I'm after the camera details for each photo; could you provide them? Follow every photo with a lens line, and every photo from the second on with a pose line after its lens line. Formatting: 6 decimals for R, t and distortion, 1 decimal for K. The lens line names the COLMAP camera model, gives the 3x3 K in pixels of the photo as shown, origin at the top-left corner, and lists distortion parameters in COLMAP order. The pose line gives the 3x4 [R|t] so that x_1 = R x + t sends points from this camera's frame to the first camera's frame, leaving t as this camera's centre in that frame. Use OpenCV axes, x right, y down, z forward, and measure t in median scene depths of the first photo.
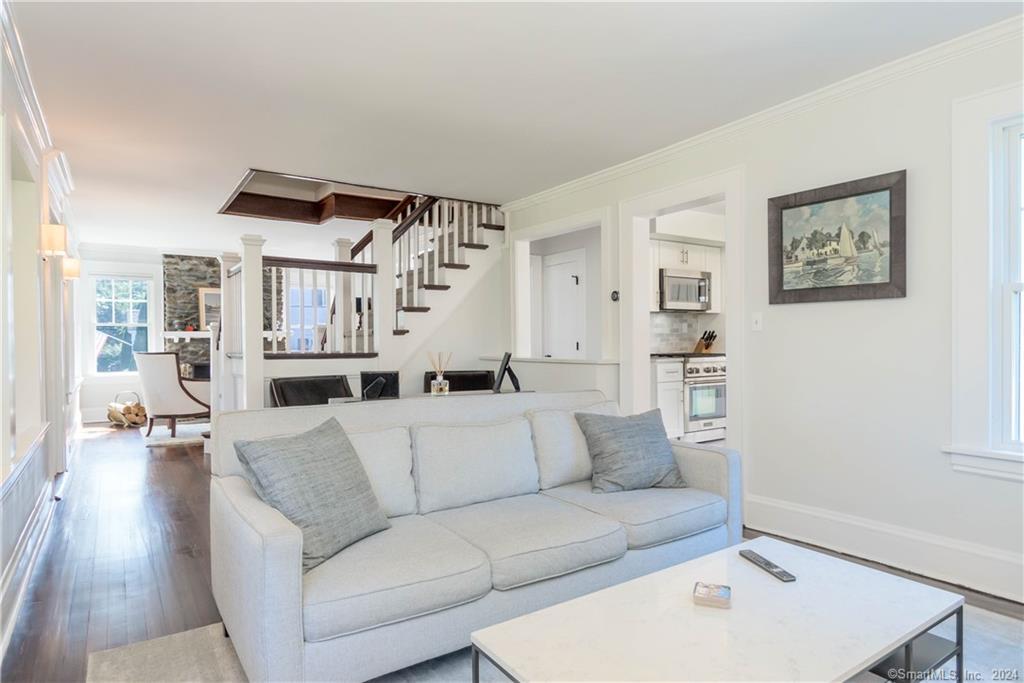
lens RADIAL K [[581.1, 0, 513.5], [0, 581.1, 338.7], [0, 0, 1]] dist [-0.012906, 0.001776]
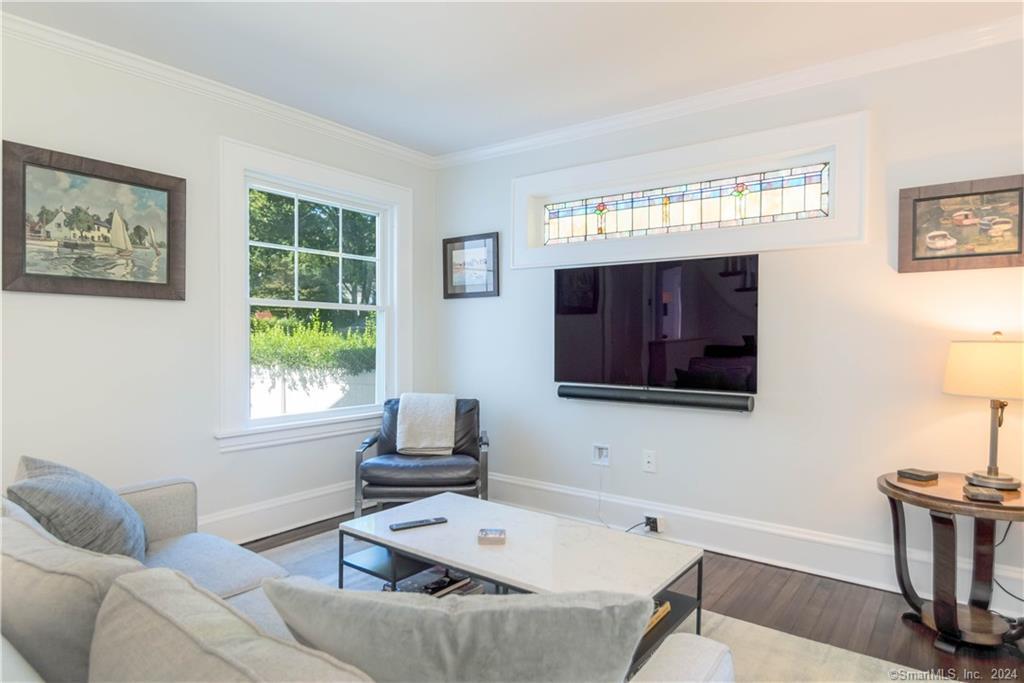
lens RADIAL K [[581.1, 0, 512.6], [0, 581.1, 343.7], [0, 0, 1]] dist [-0.012906, 0.001776]
pose [[-0.323351, -0.002109, 0.946277, -0.456928], [-0.002262, 0.999996, 0.001456, 0.003296], [-0.946277, -0.001670, -0.323354, 0.696869]]
